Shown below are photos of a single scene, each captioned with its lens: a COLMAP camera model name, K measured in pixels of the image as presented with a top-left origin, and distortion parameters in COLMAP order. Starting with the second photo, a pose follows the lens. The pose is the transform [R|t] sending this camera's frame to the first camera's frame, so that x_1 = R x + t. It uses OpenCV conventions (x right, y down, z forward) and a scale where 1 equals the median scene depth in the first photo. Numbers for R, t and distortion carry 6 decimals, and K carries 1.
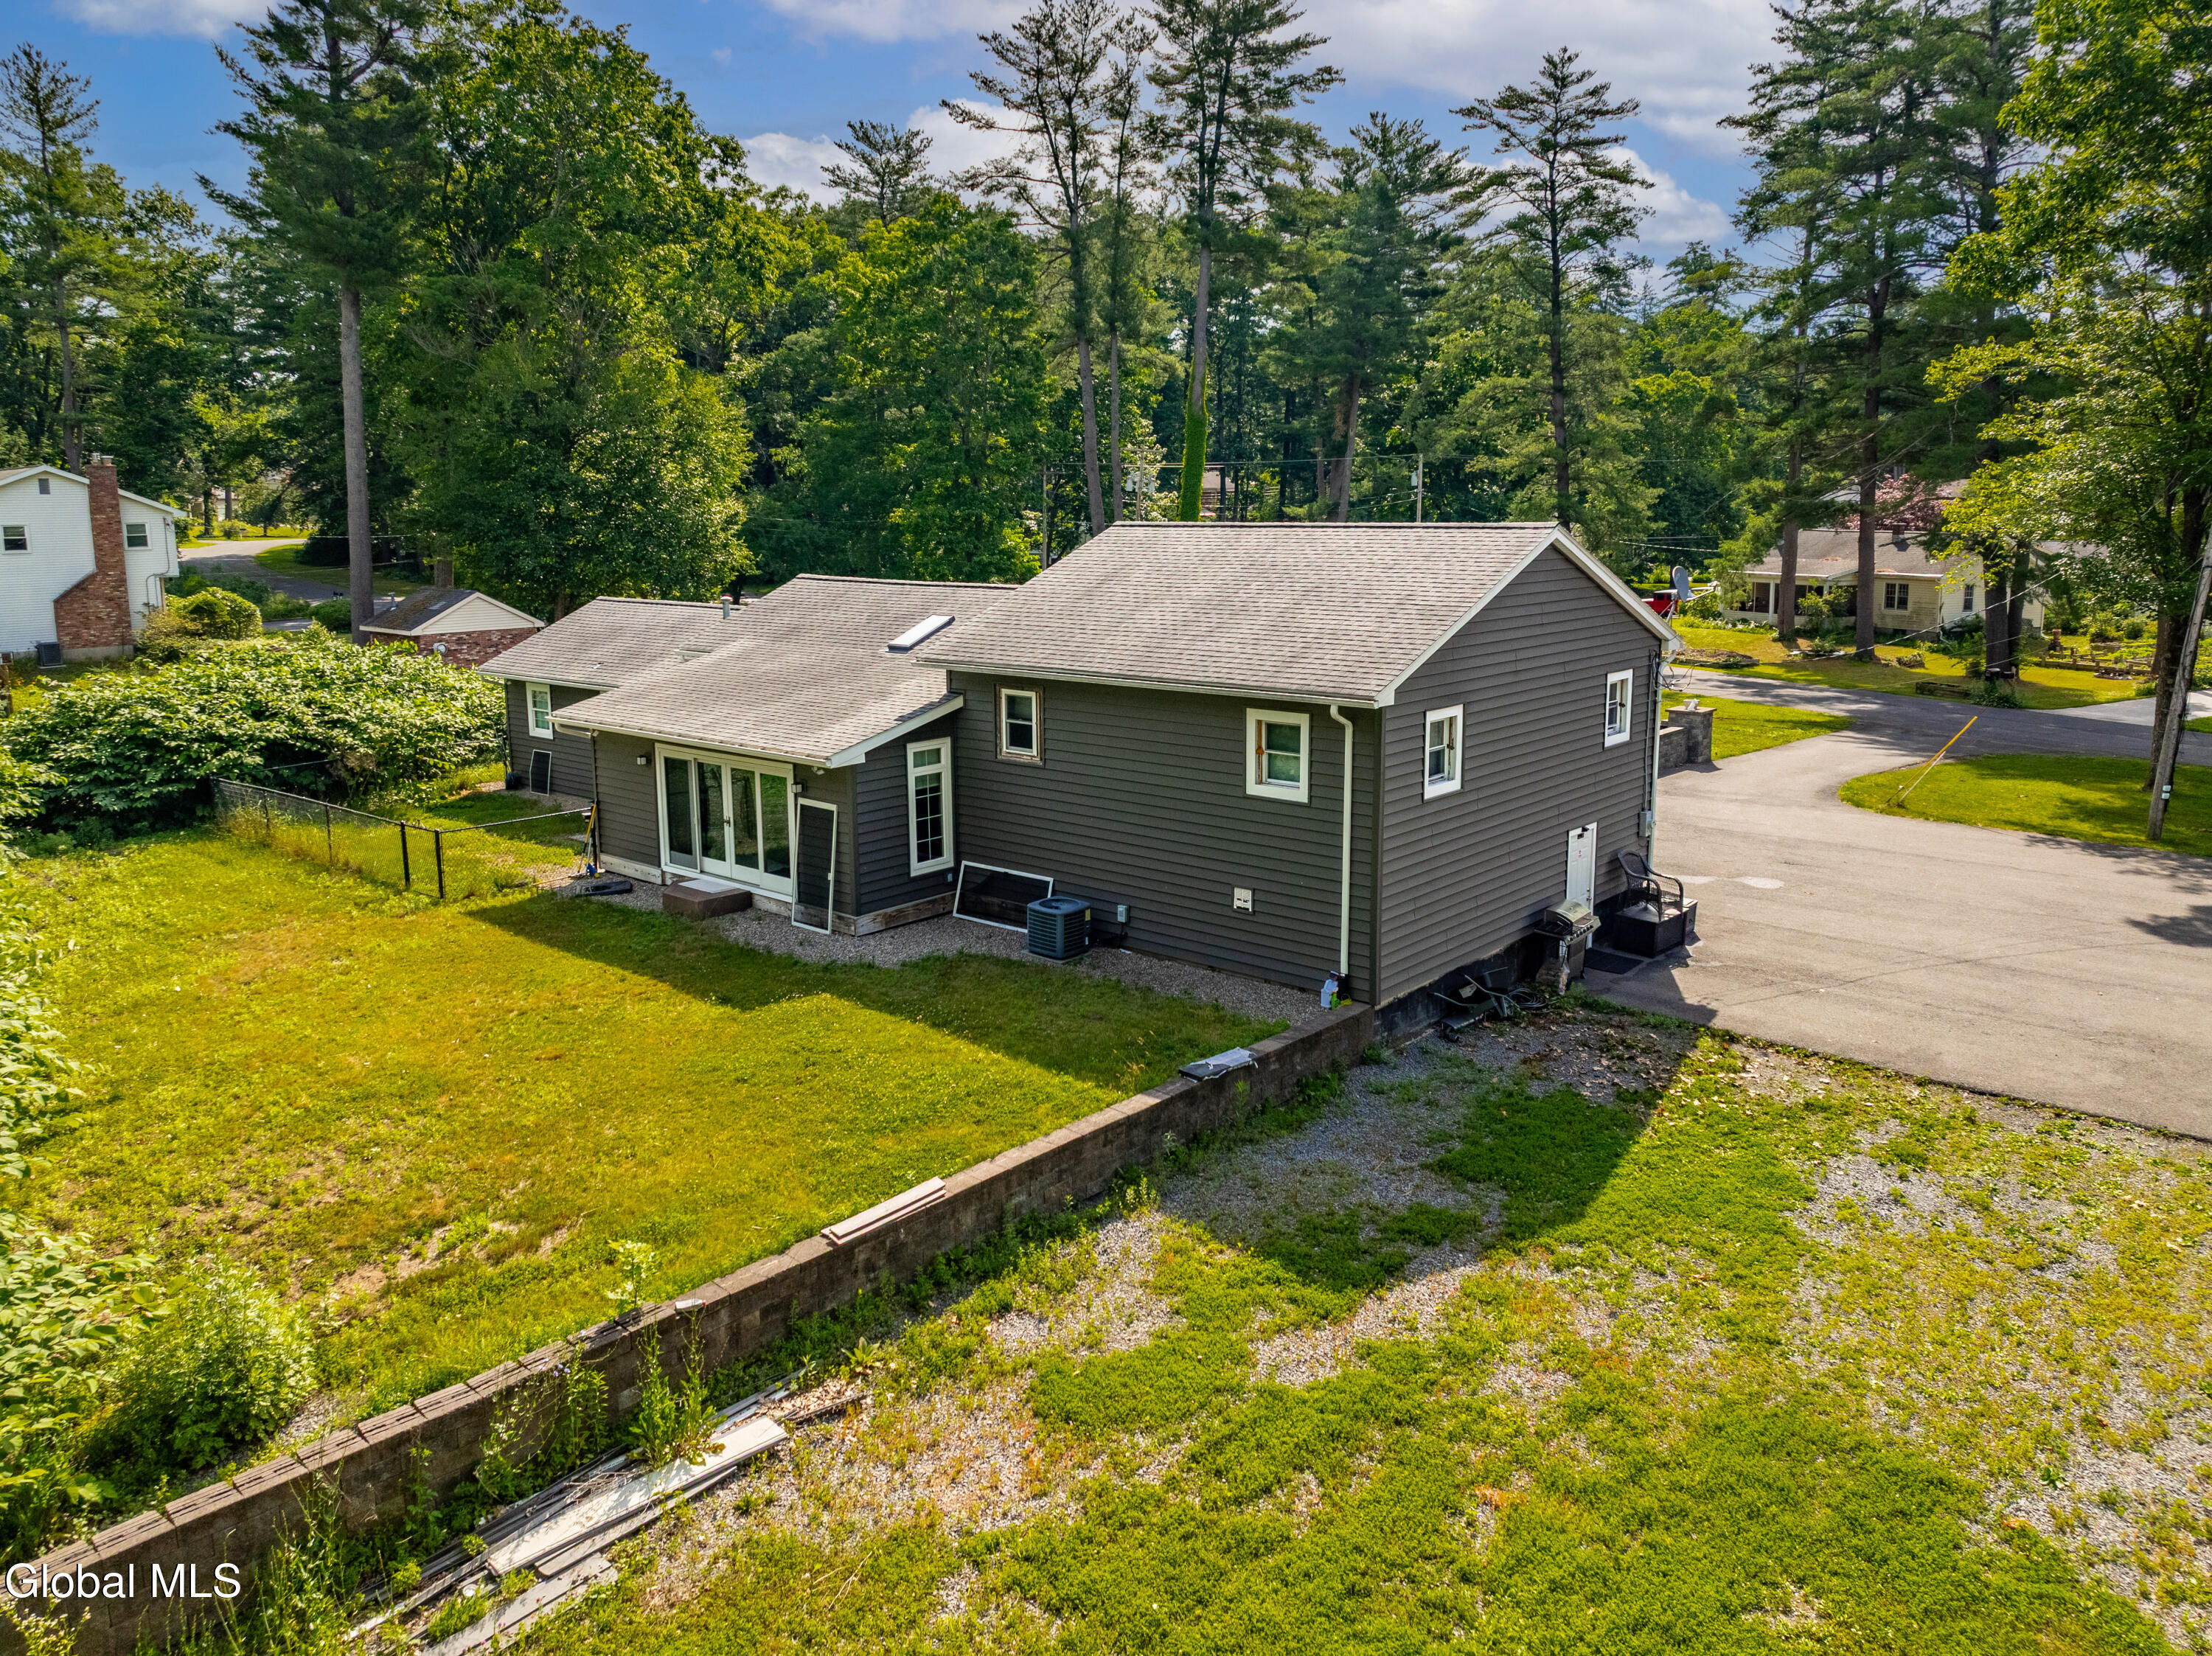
lens RADIAL K [[1651.6, 0, 1085.1], [0, 1651.6, 685.8], [0, 0, 1]] dist [-0.033135, 0.005632]
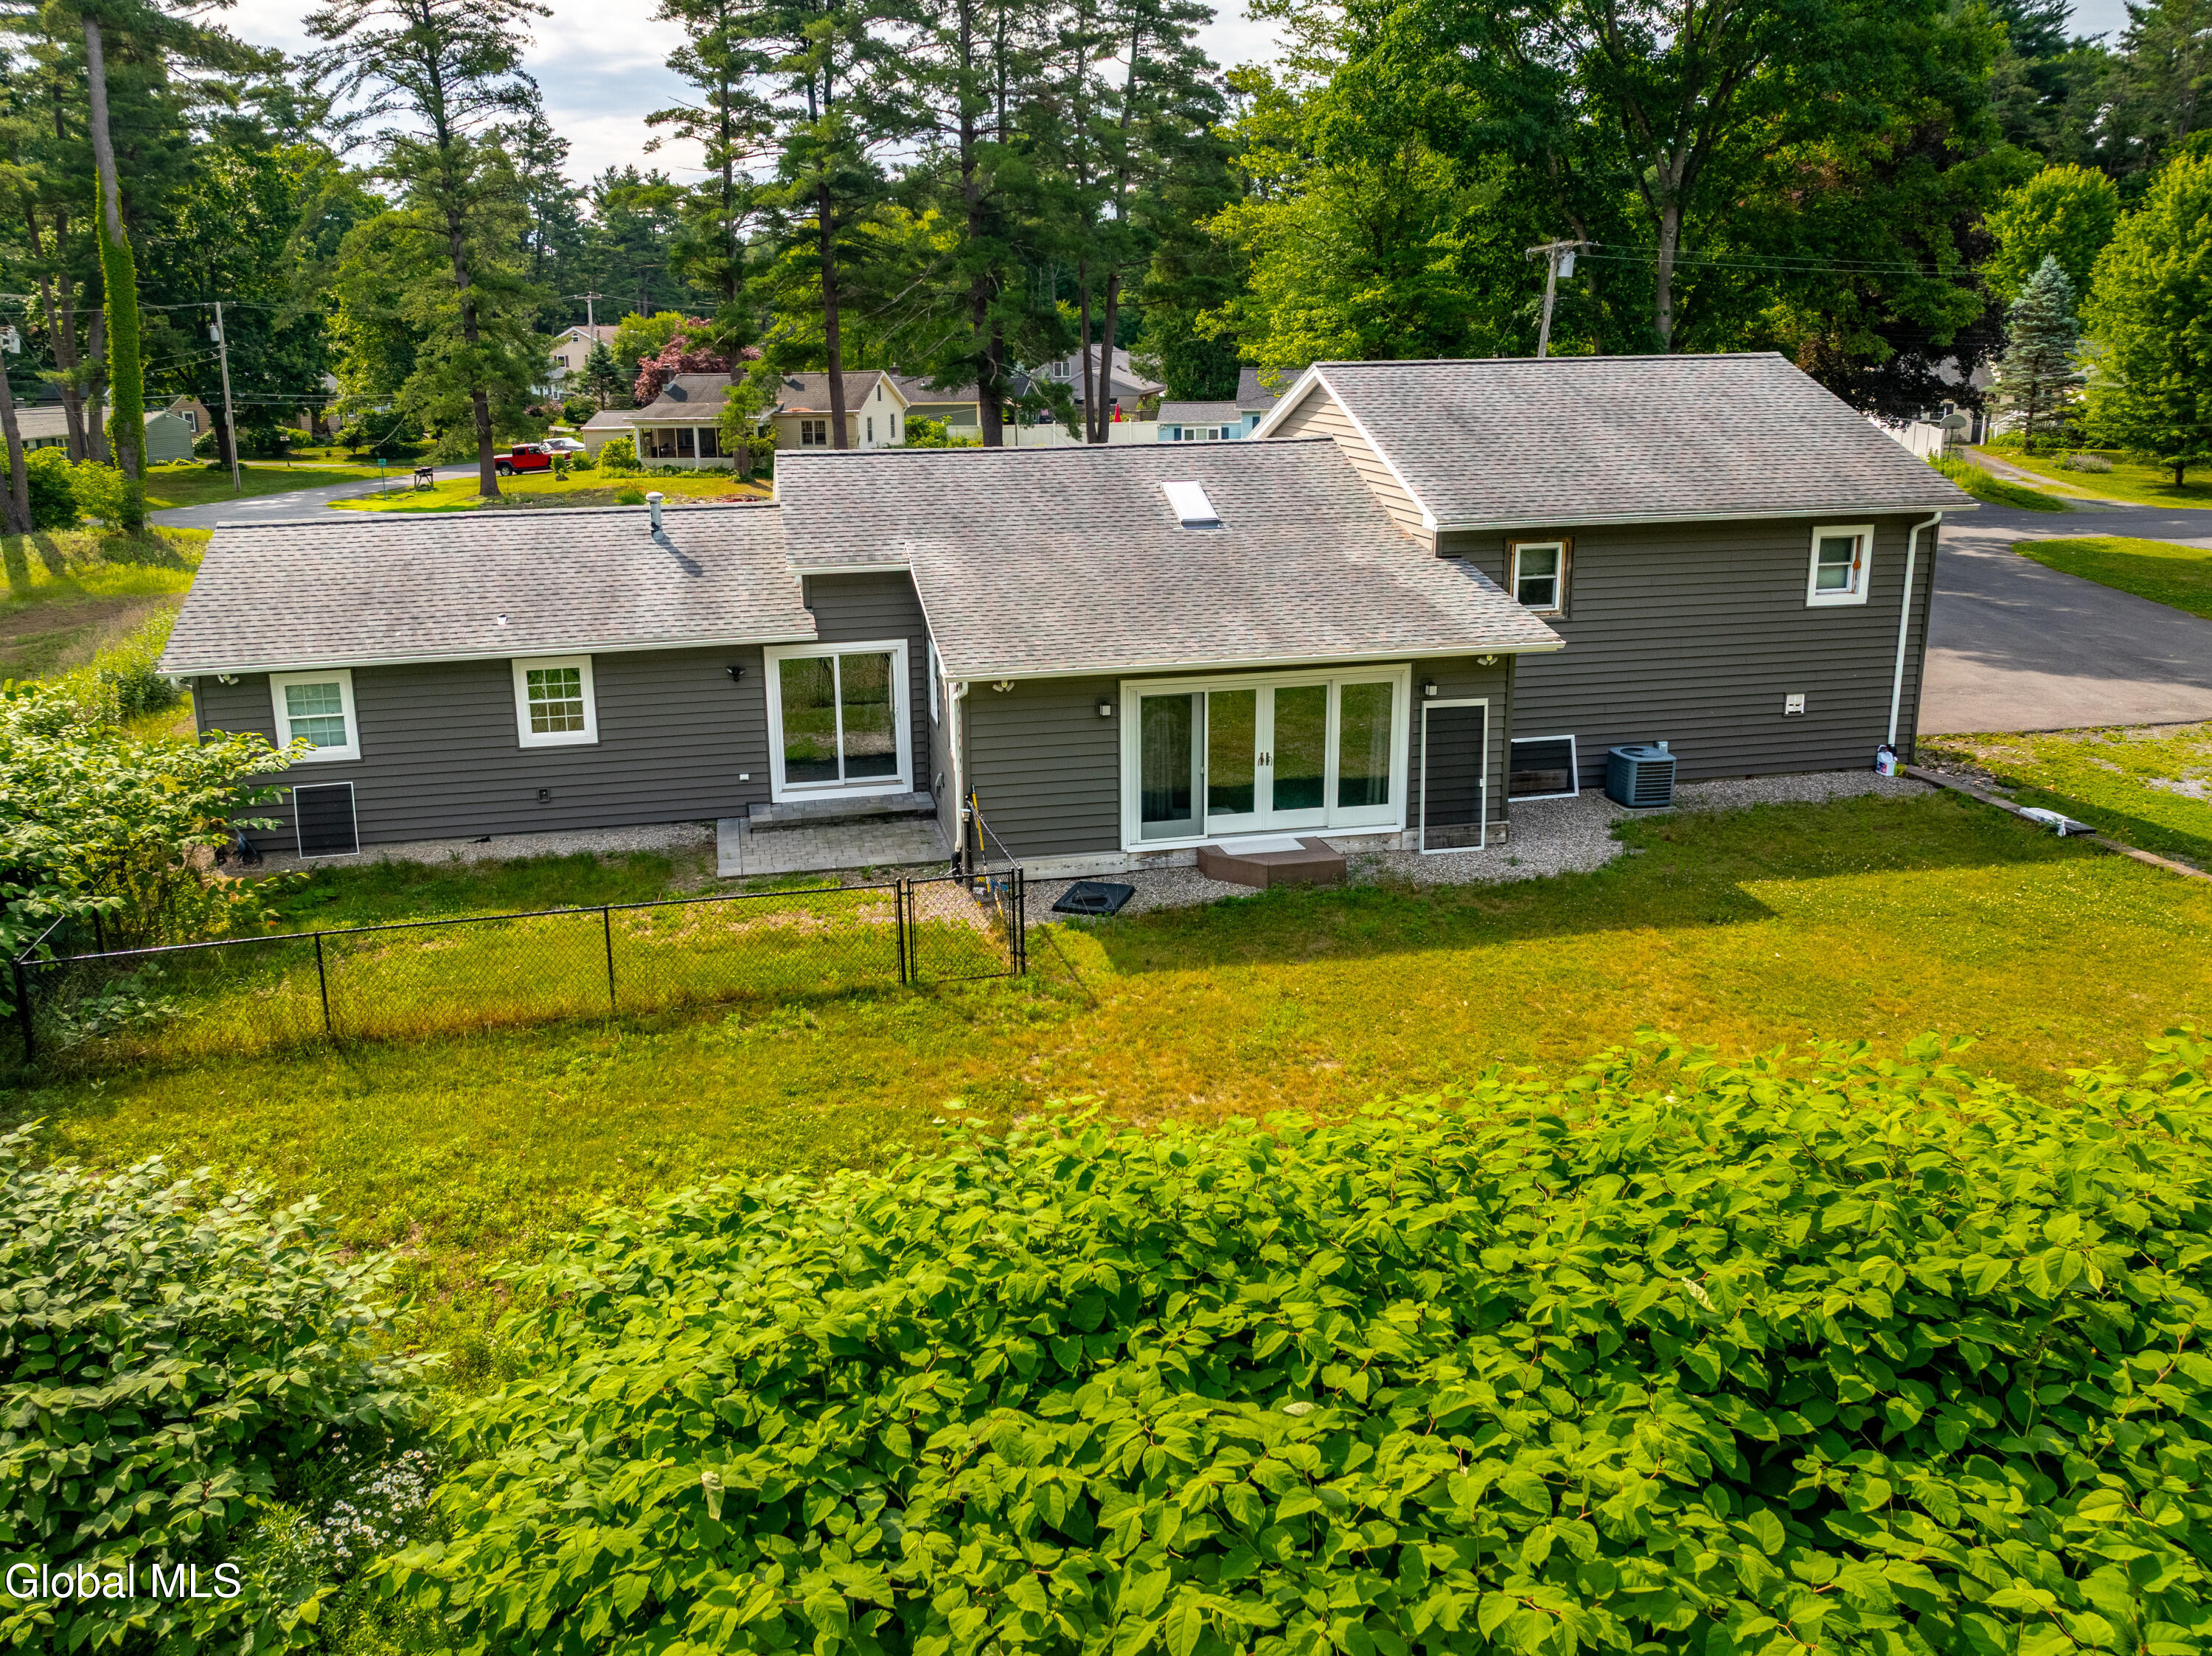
lens RADIAL K [[1651.6, 0, 1085.1], [0, 1651.6, 685.8], [0, 0, 1]] dist [-0.033135, 0.005632]
pose [[0.605115, -0.170940, 0.777570, -0.934621], [0.101568, 0.985272, 0.137560, -0.071887], [-0.789633, -0.004263, 0.613565, 0.641236]]
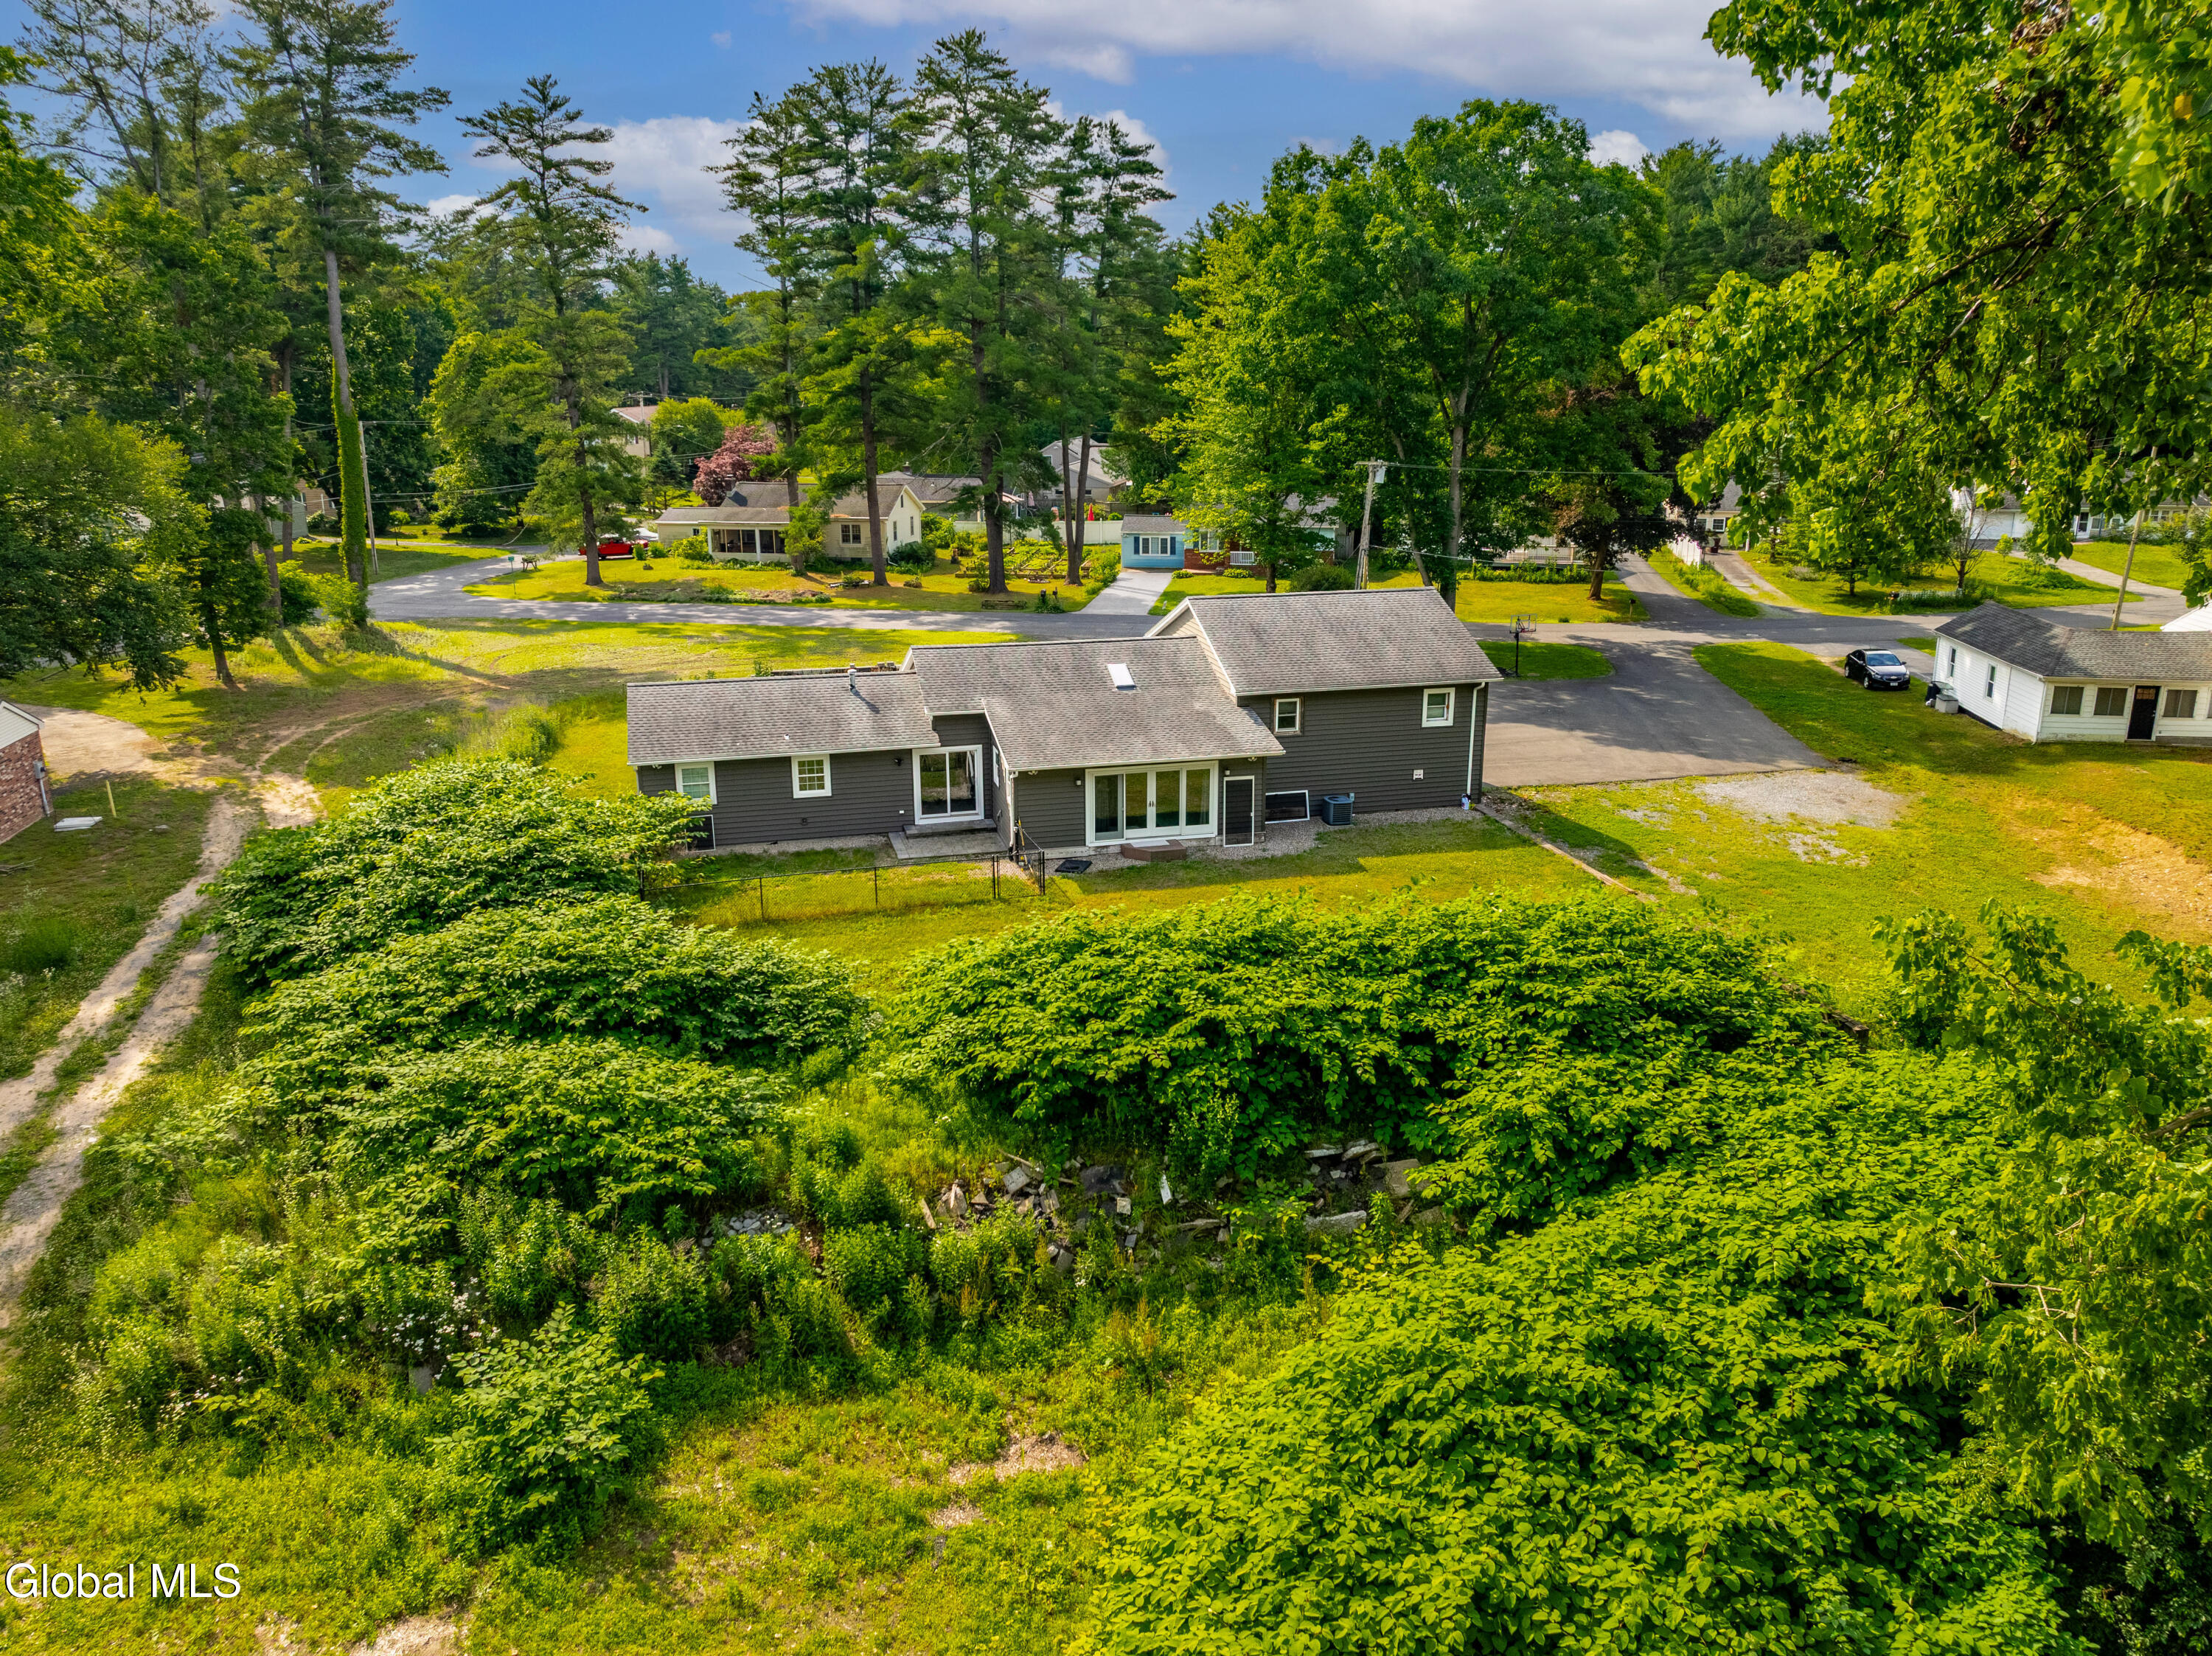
lens RADIAL K [[1584.6, 0, 1200.7], [0, 1584.6, 798.4], [0, 0, 1]] dist [-0.023267, -0.005235]
pose [[0.536879, -0.215082, 0.815782, -1.642868], [0.087488, 0.975937, 0.199730, -0.264149], [-0.839111, -0.035860, 0.542777, 0.079971]]
